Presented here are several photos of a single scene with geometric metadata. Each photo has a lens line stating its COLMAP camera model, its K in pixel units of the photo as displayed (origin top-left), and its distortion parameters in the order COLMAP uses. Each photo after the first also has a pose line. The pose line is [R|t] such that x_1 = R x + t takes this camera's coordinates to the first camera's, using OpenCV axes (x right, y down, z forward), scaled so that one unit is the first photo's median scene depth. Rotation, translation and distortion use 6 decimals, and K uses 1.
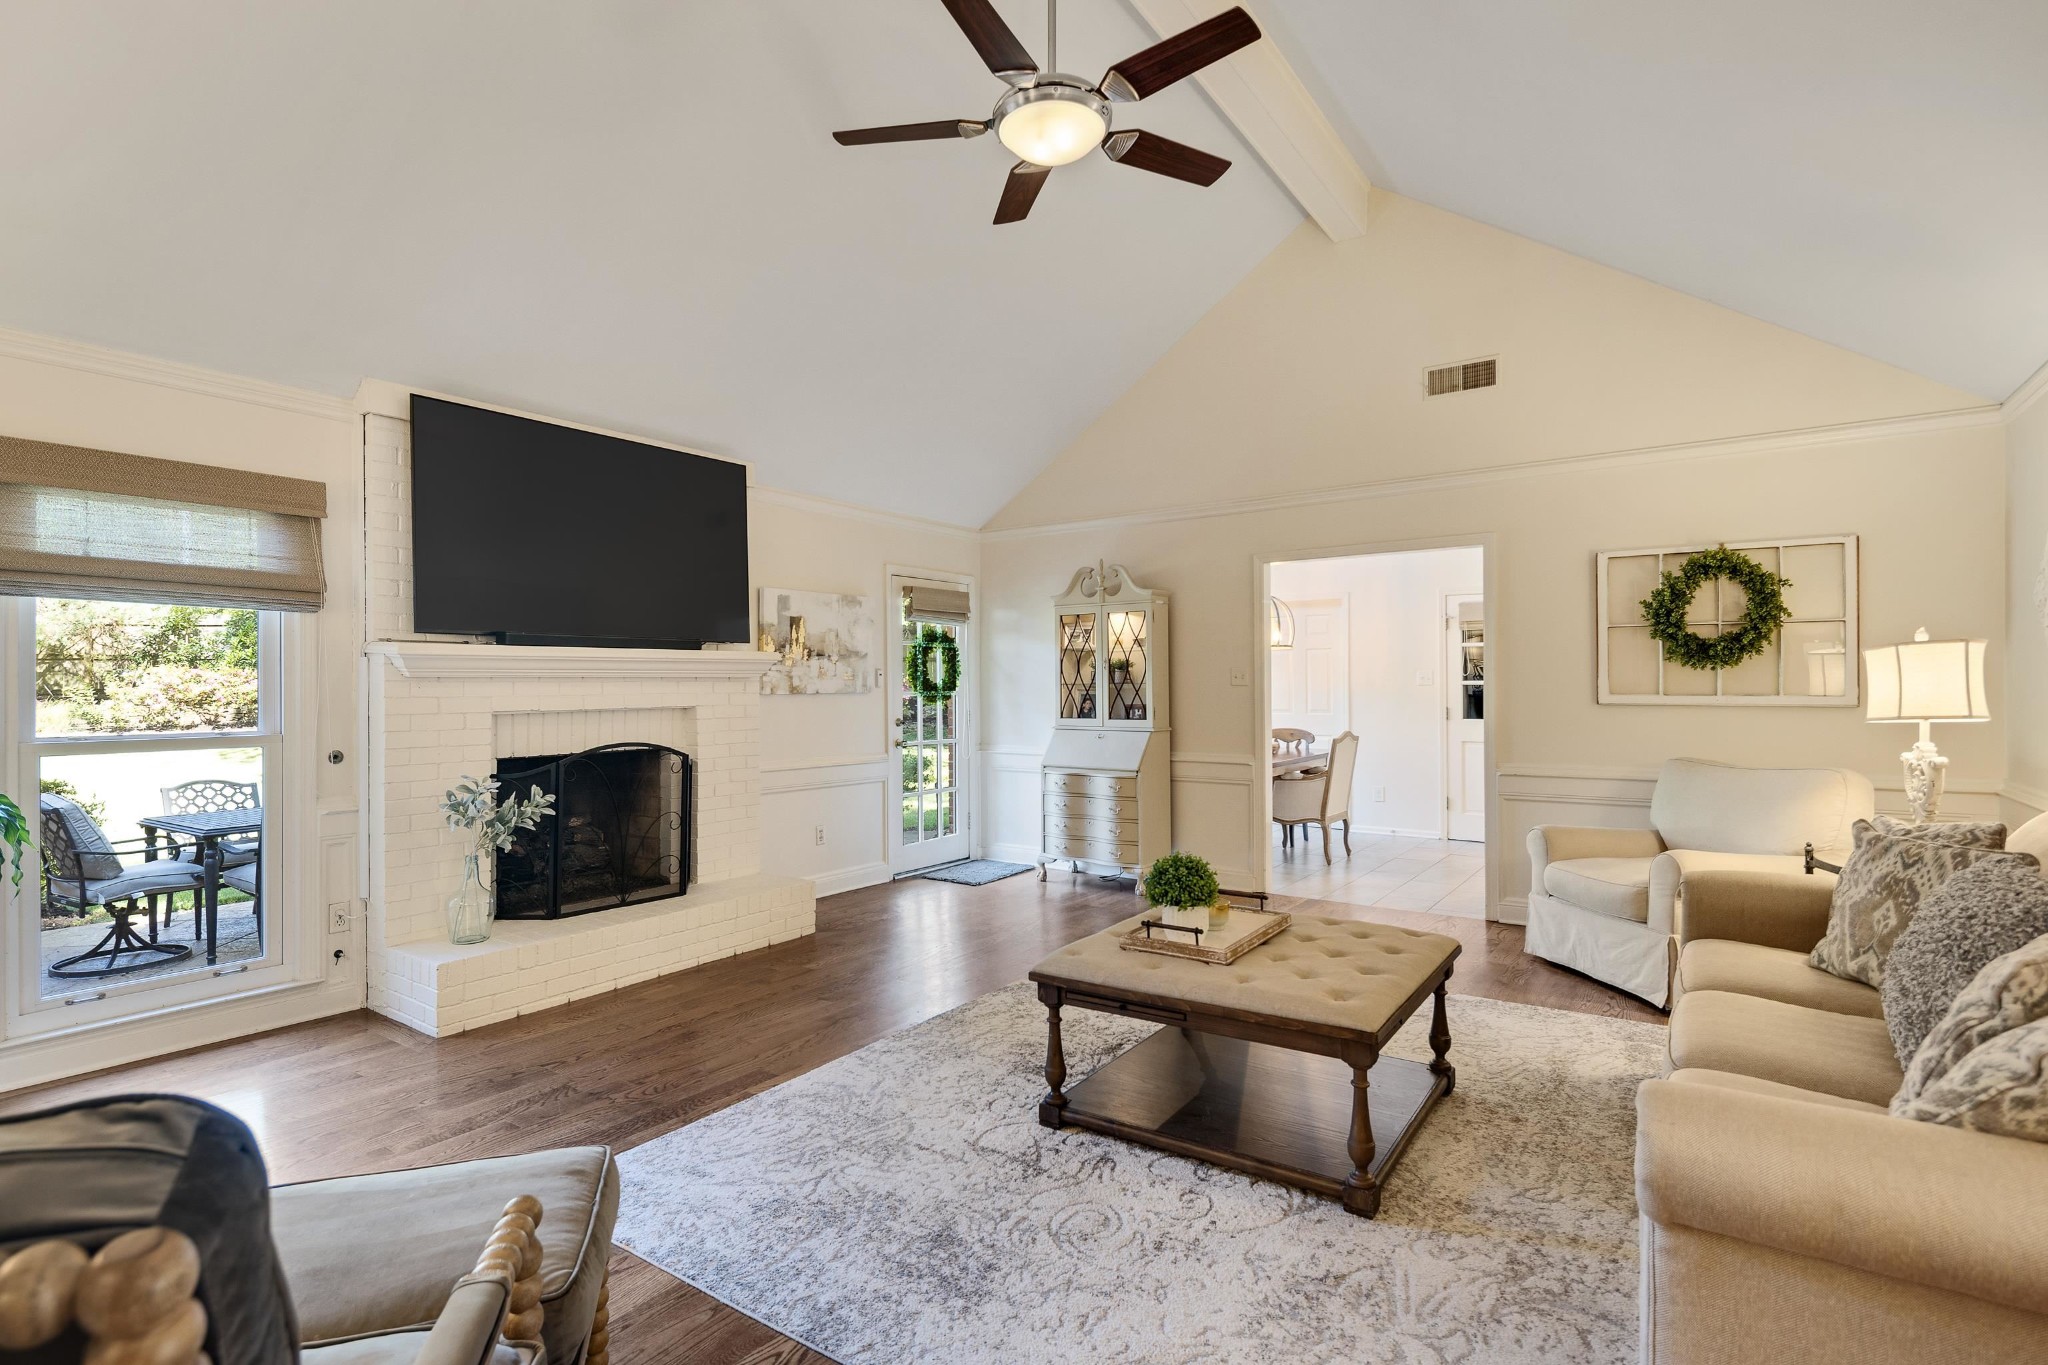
lens RADIAL K [[990.6, 0, 1012.4], [0, 990.6, 678.2], [0, 0, 1]] dist [0.000130, -0.000990]
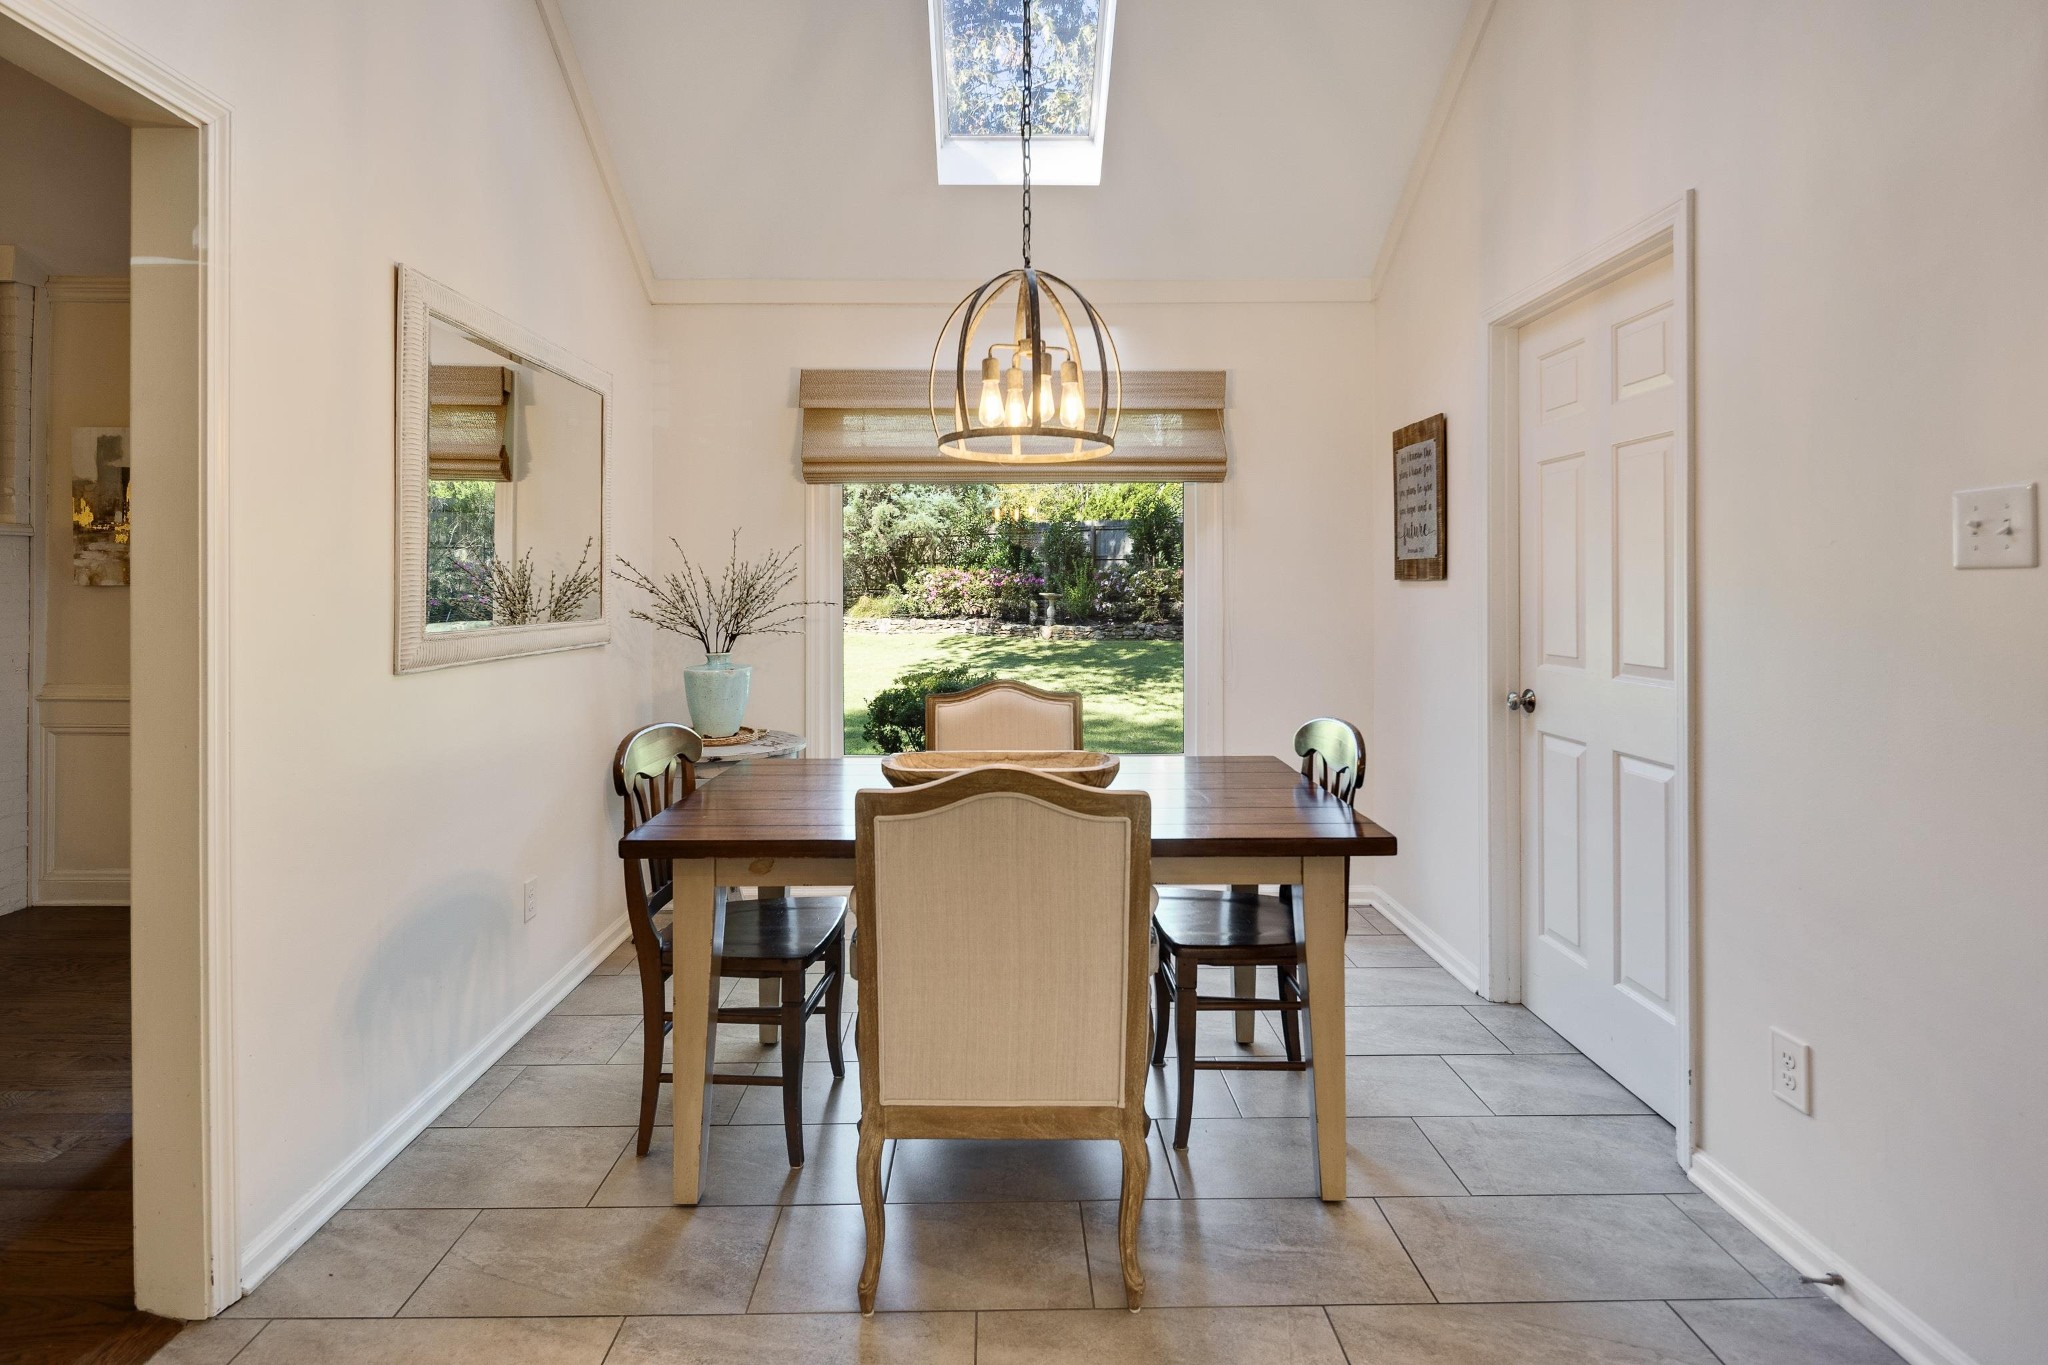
lens RADIAL K [[990.6, 0, 1017.2], [0, 990.6, 608.9], [0, 0, 1]] dist [0.000130, -0.000990]
pose [[0.596305, 0.011429, -0.802677, 0.904286], [-0.007515, 0.999934, 0.008654, 0.028674], [0.802723, 0.000871, 0.596352, 1.498677]]
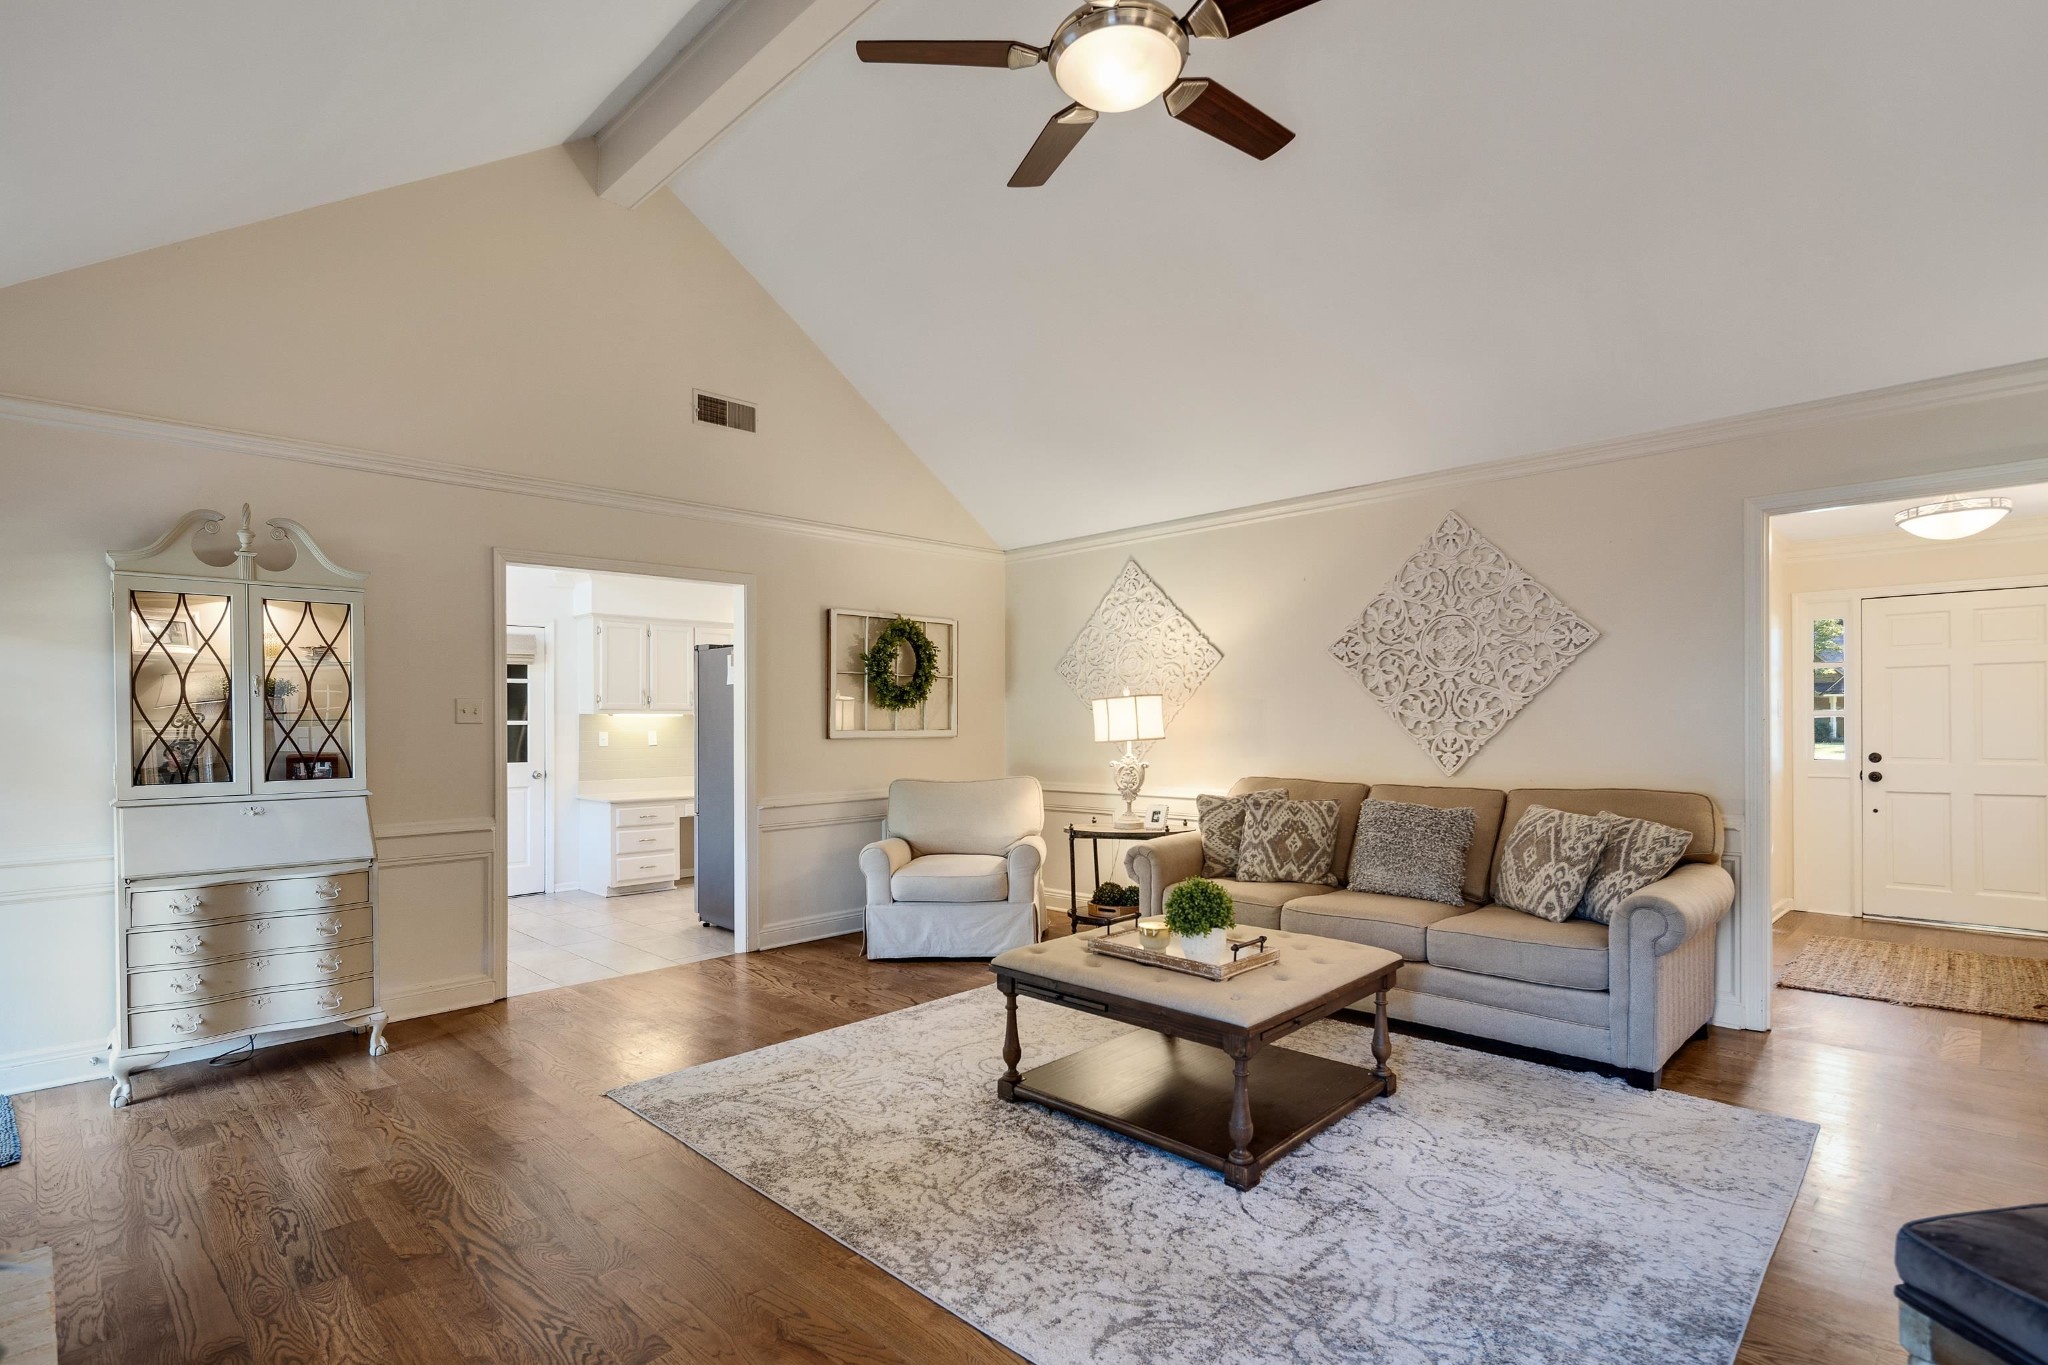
lens RADIAL K [[990.6, 0, 1007.2], [0, 990.6, 727.0], [0, 0, 1]] dist [0.000130, -0.000990]
pose [[0.167524, -0.001852, 0.985866, -0.618934], [-0.000955, 0.999997, 0.002040, 0.012137], [-0.985868, -0.001283, 0.167522, 0.721537]]
